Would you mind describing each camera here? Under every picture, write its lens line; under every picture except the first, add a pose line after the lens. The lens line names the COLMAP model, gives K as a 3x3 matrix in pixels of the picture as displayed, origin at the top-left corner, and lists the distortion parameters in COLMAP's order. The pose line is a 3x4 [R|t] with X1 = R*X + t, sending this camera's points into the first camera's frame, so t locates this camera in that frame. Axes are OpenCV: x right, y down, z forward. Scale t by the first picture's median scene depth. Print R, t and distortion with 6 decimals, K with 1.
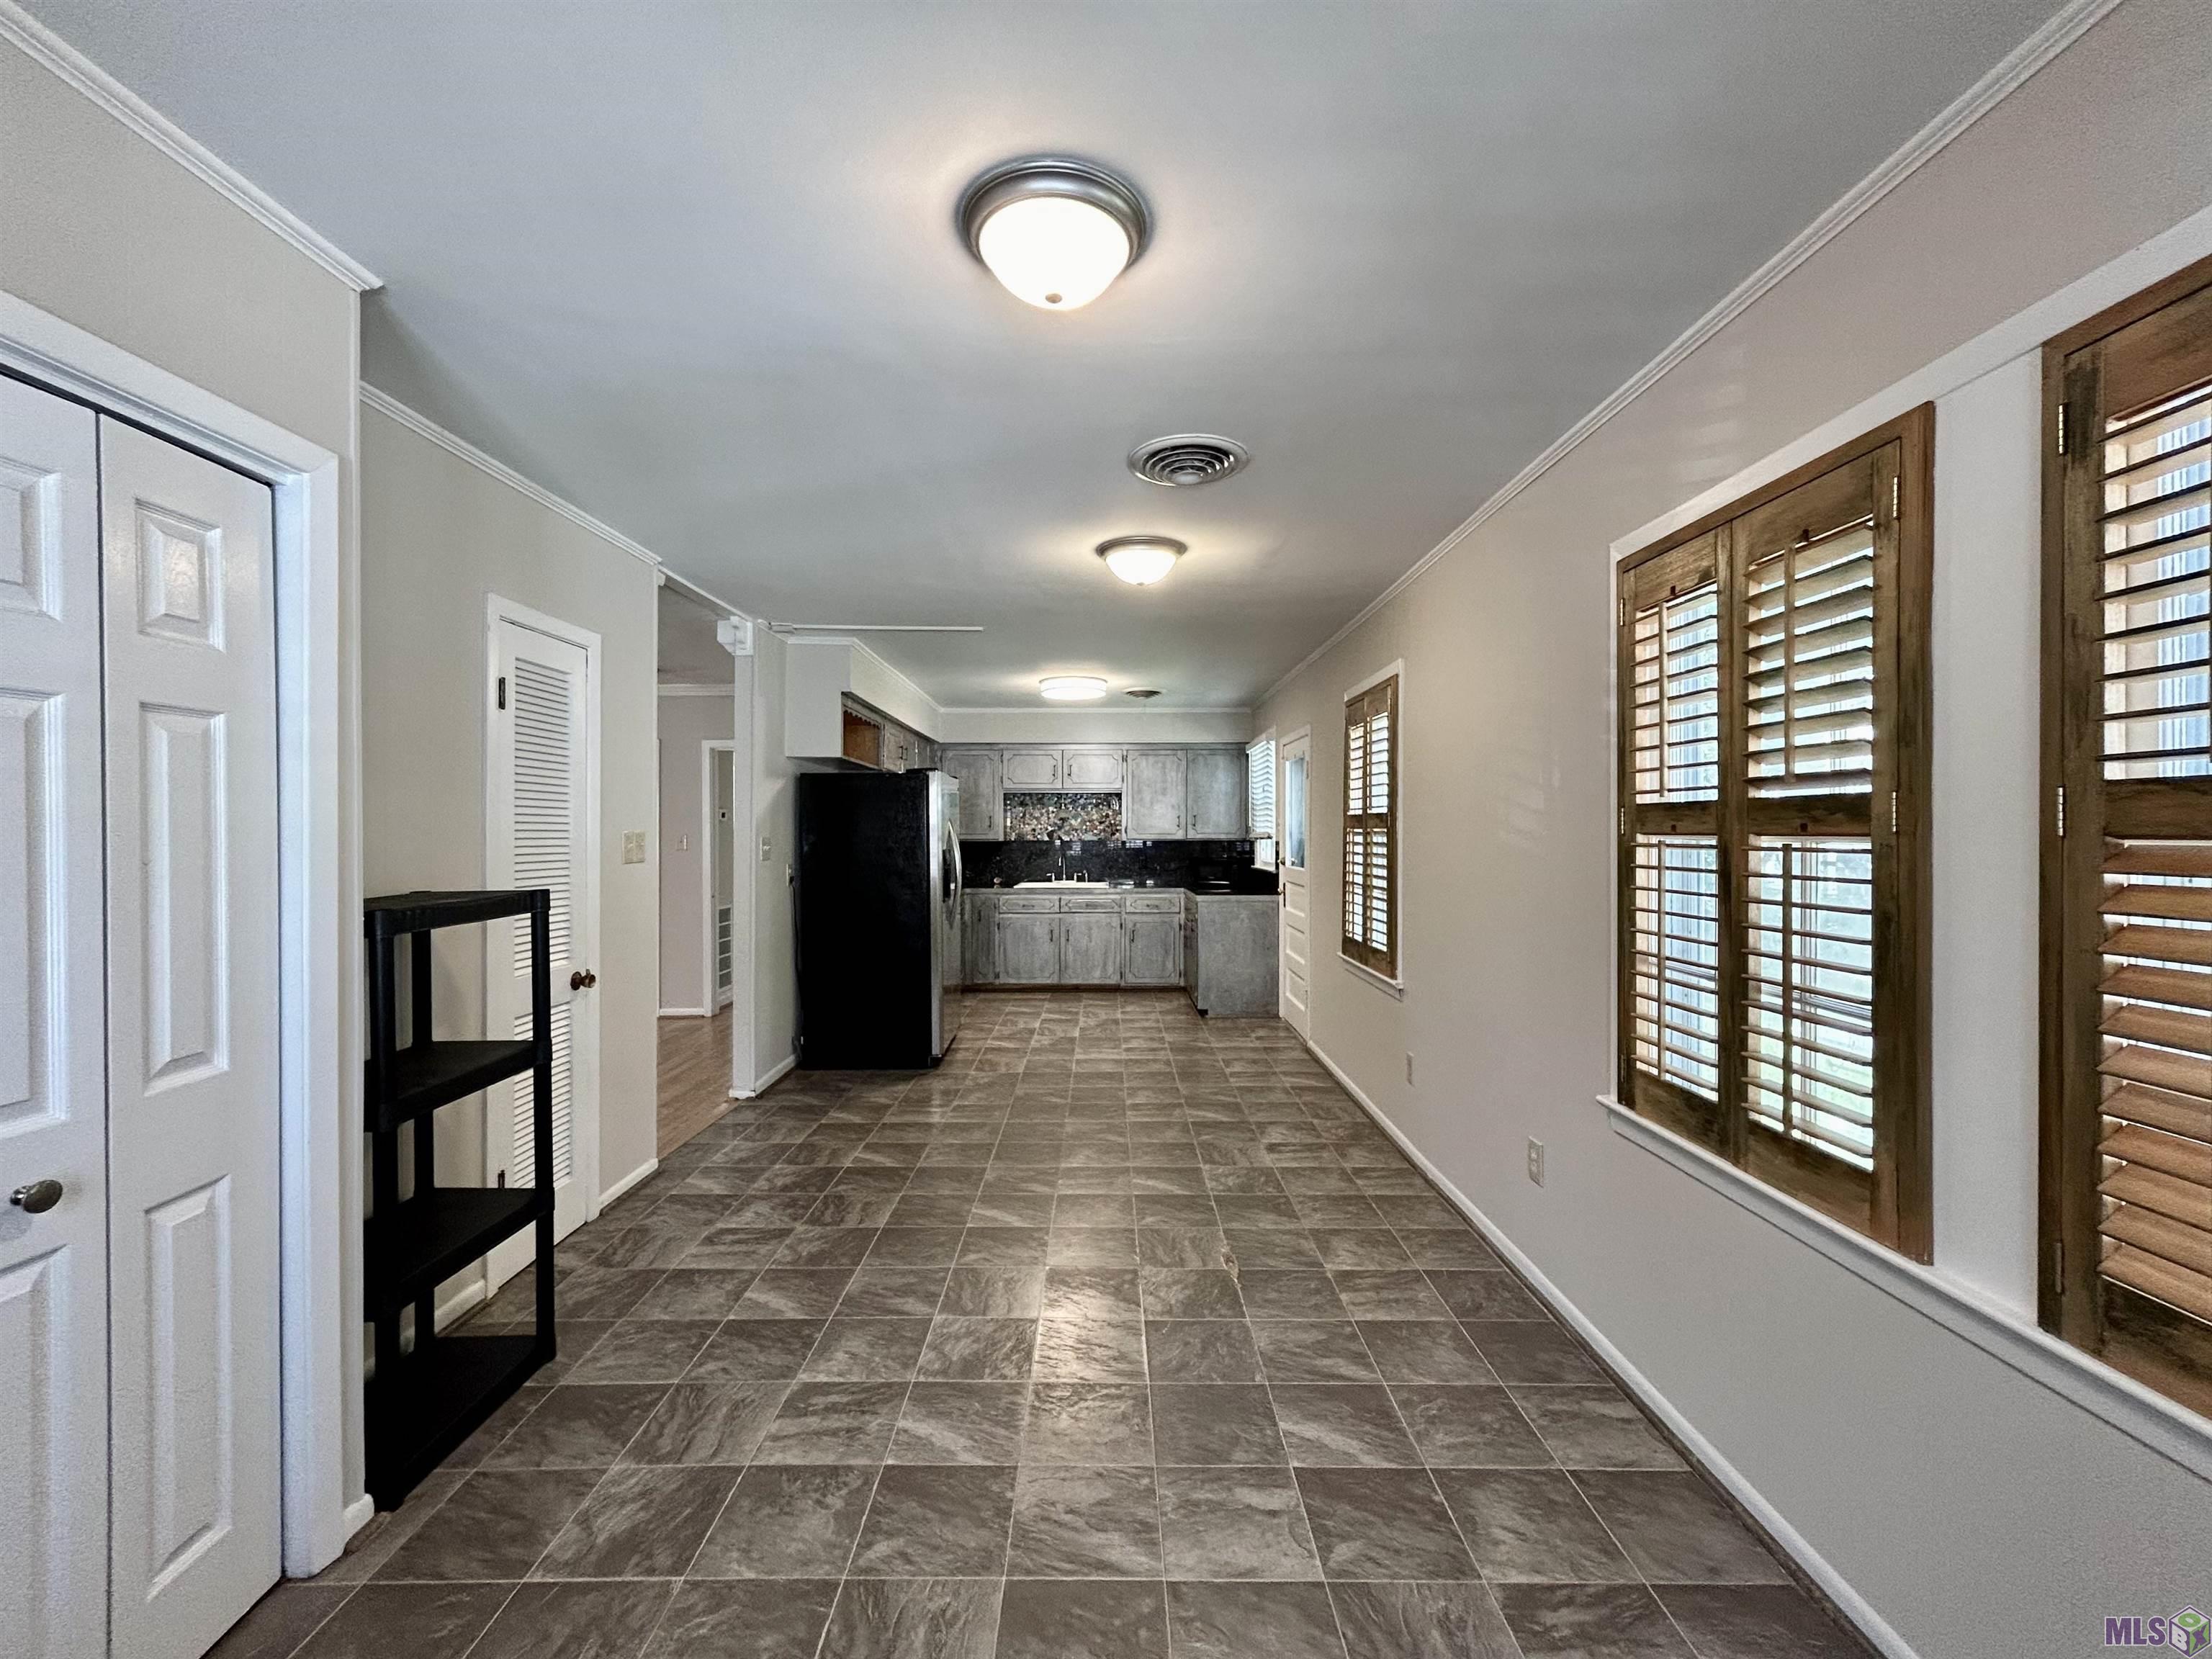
lens RADIAL K [[899.7, 0, 1106.4], [0, 899.7, 832.5], [0, 0, 1]] dist [-0.002405, 0.002597]
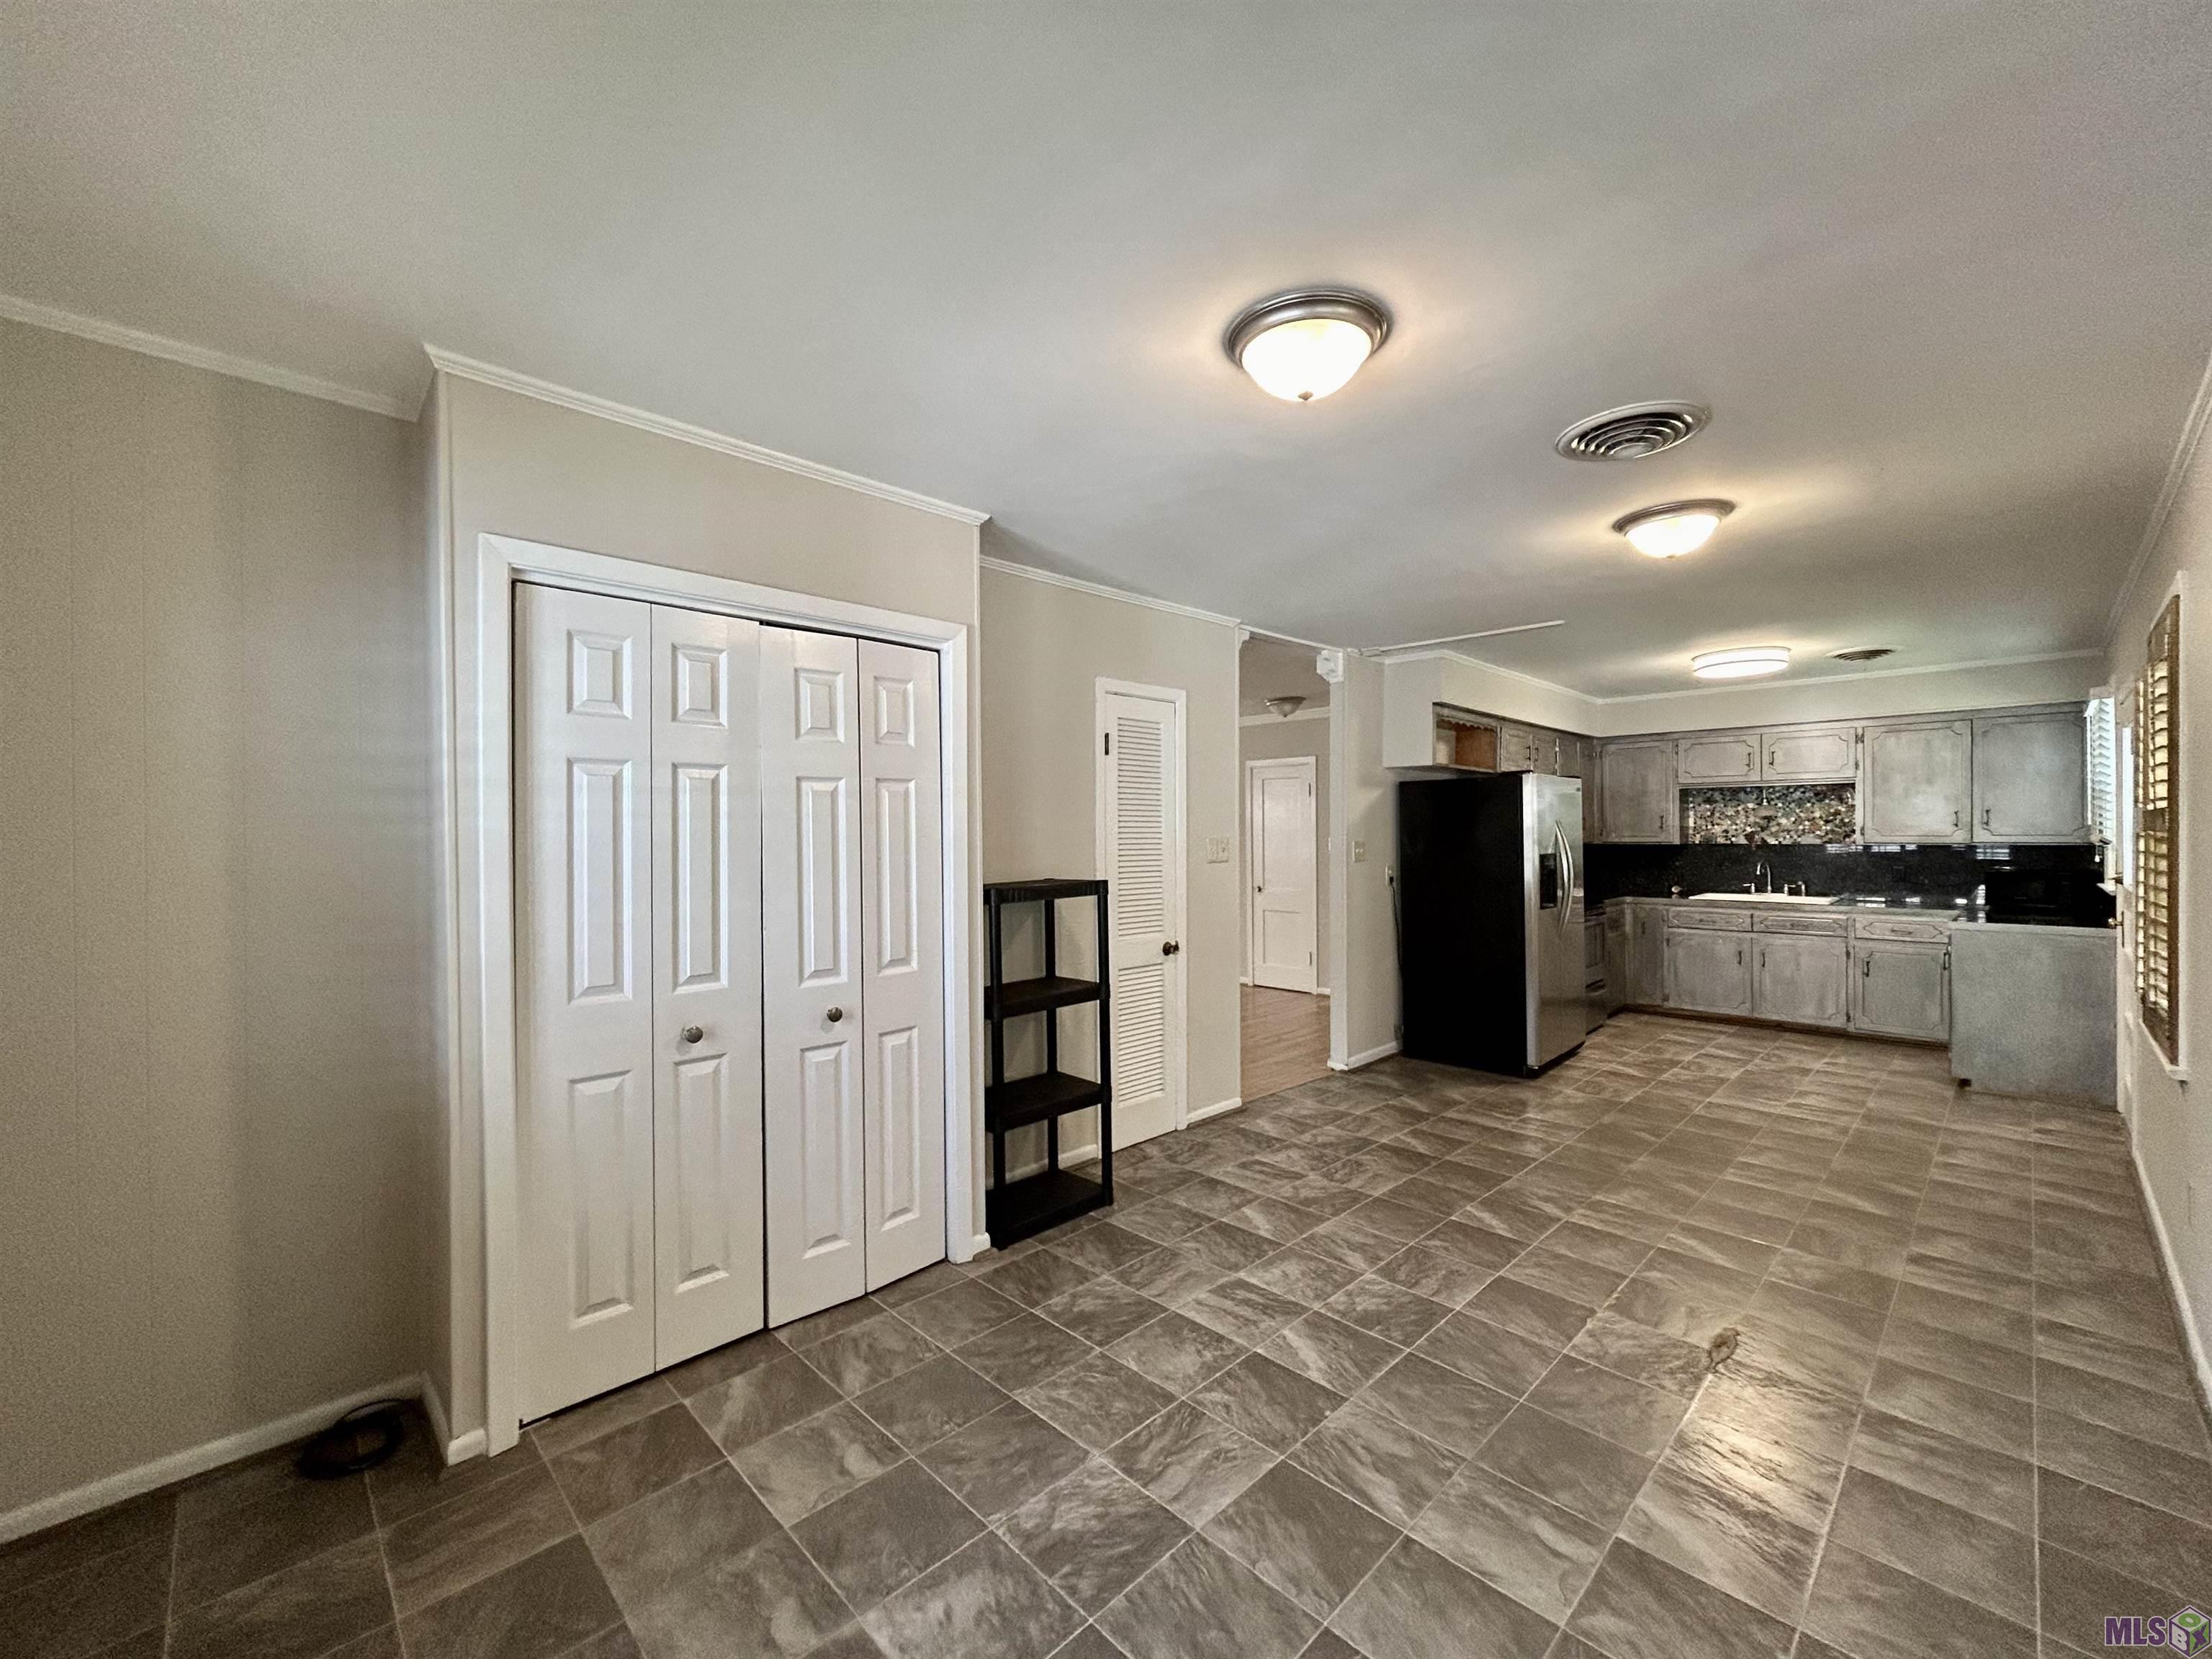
lens RADIAL K [[899.7, 0, 1106.4], [0, 899.7, 832.5], [0, 0, 1]] dist [-0.002405, 0.002597]
pose [[0.696444, -0.004041, -0.717600, 0.281952], [0.004854, 0.999988, -0.000921, -0.008557], [0.717595, -0.002842, 0.696455, -0.007812]]
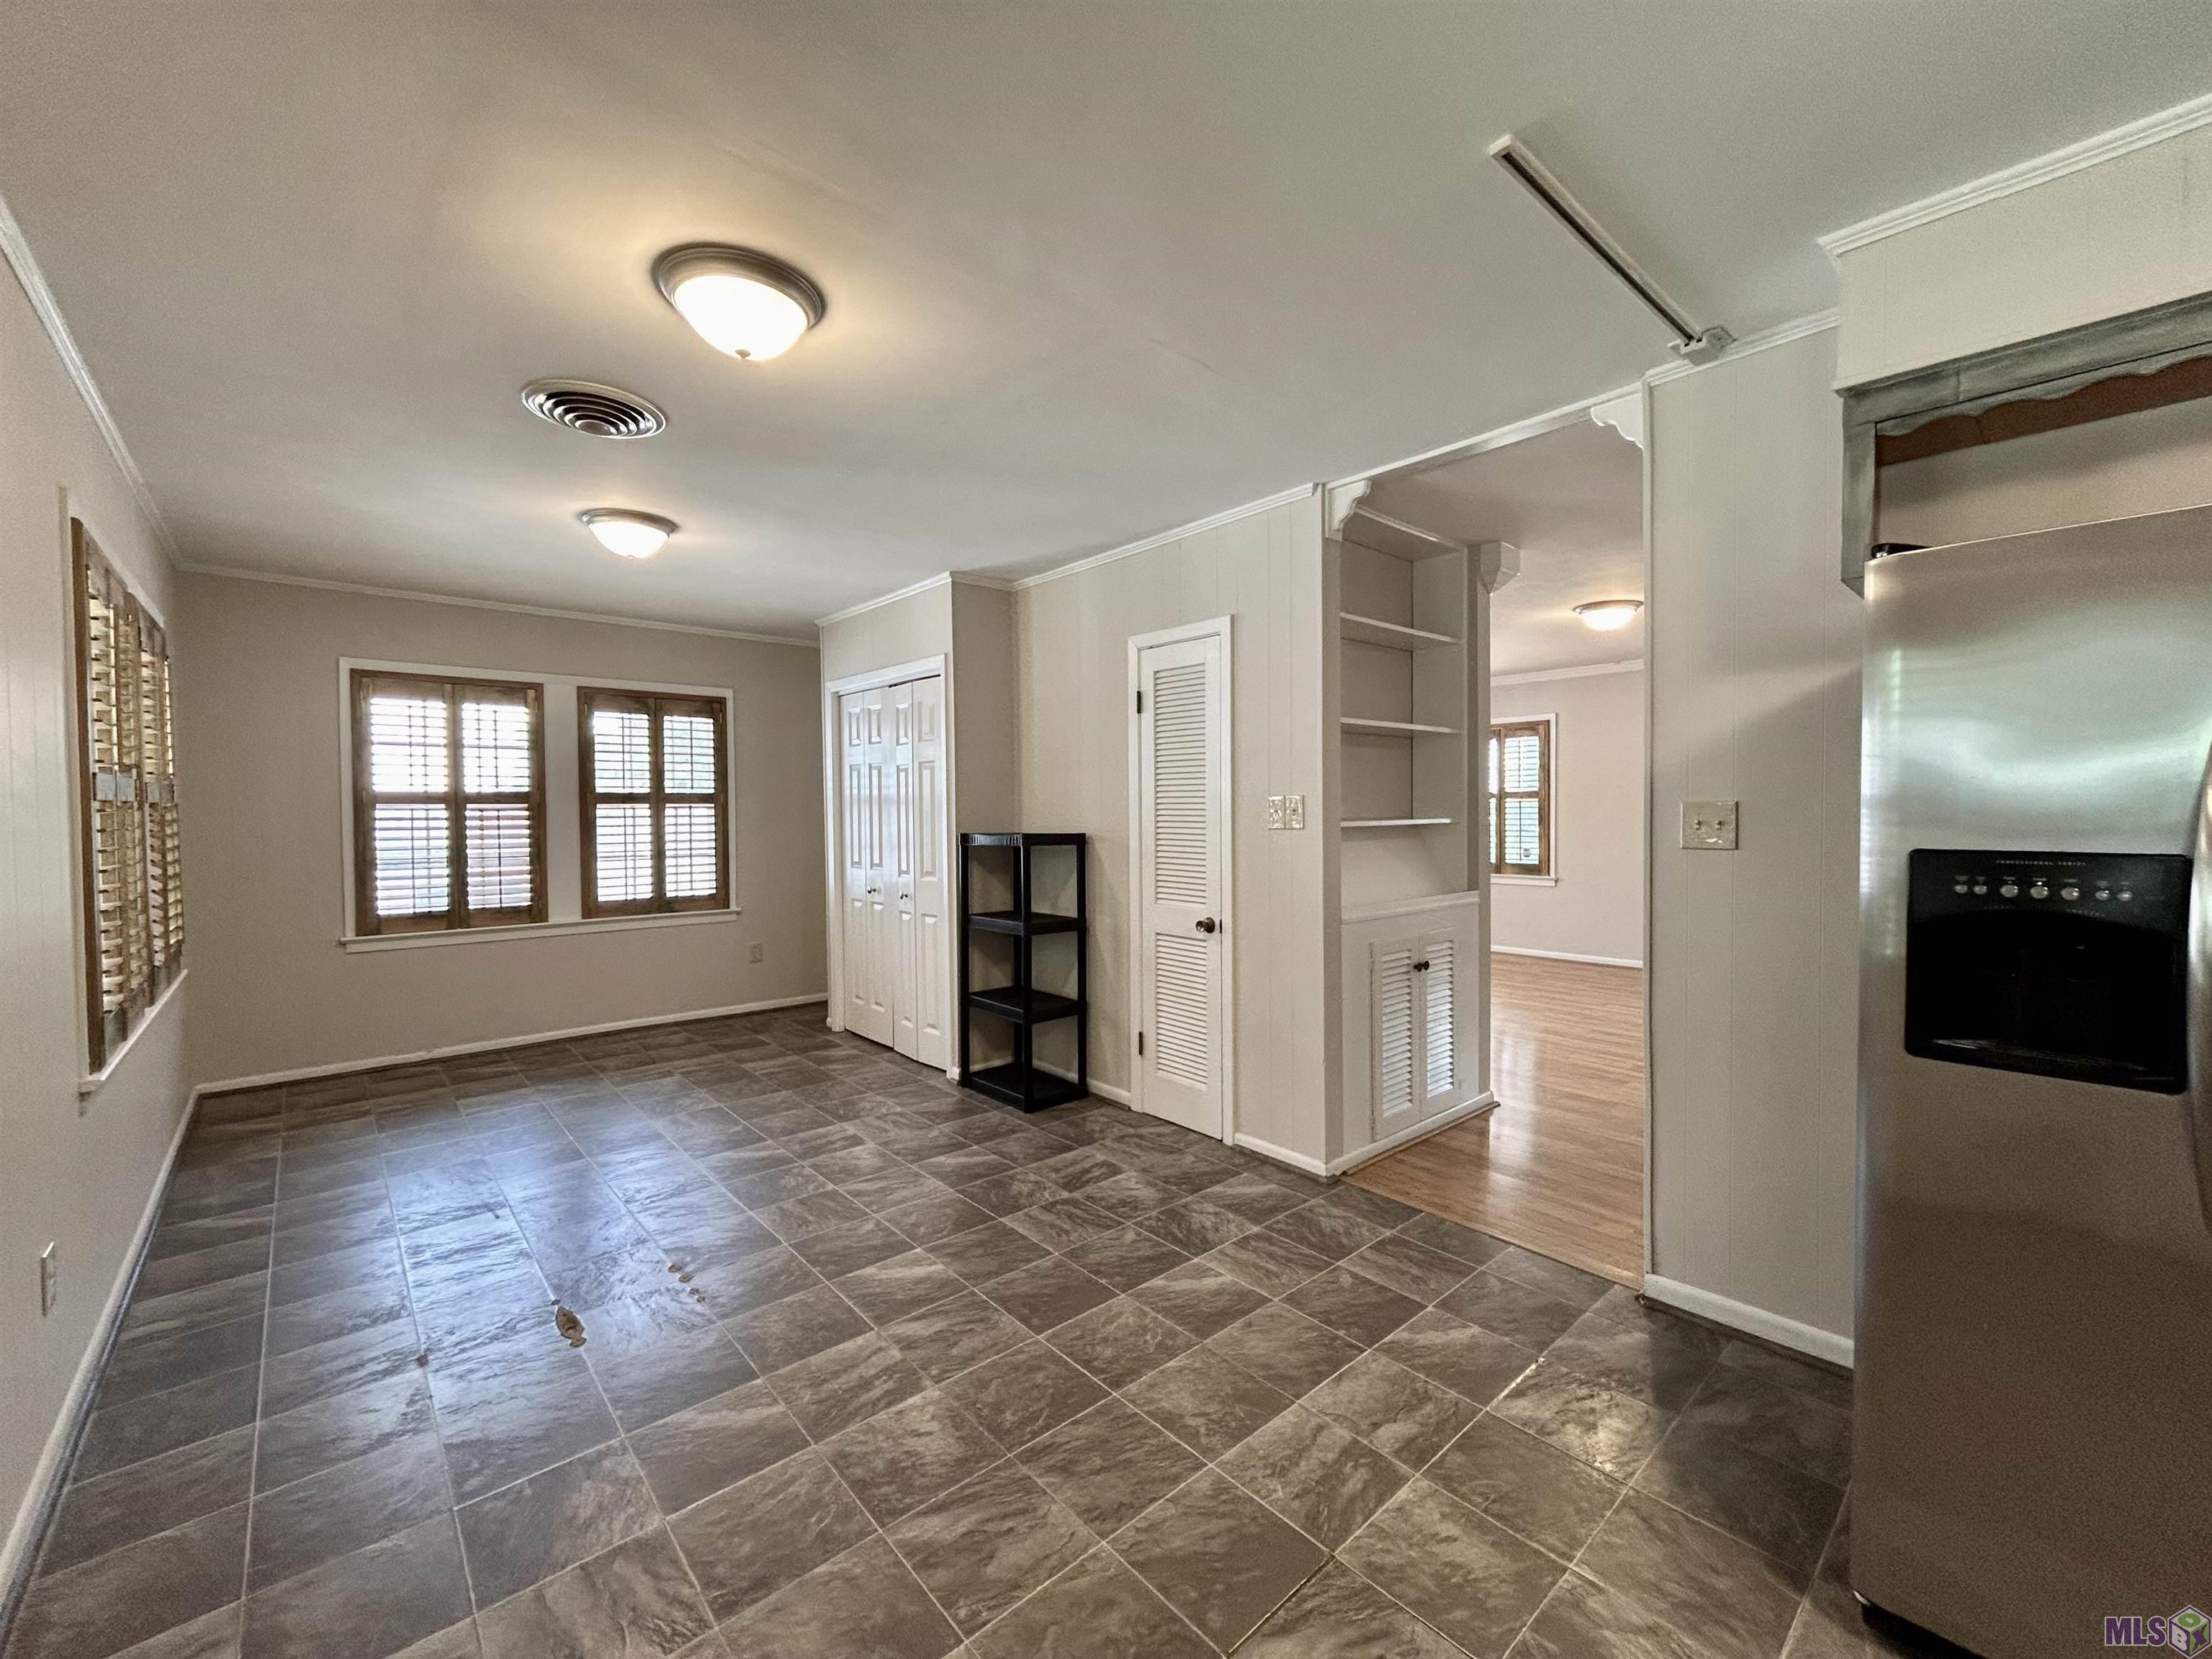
lens RADIAL K [[899.7, 0, 1106.4], [0, 899.7, 832.5], [0, 0, 1]] dist [-0.002405, 0.002597]
pose [[-0.751595, 0.020564, -0.659304, 0.245468], [0.003926, 0.999636, 0.026703, 0.011304], [0.659613, 0.017481, -0.751402, 1.577046]]
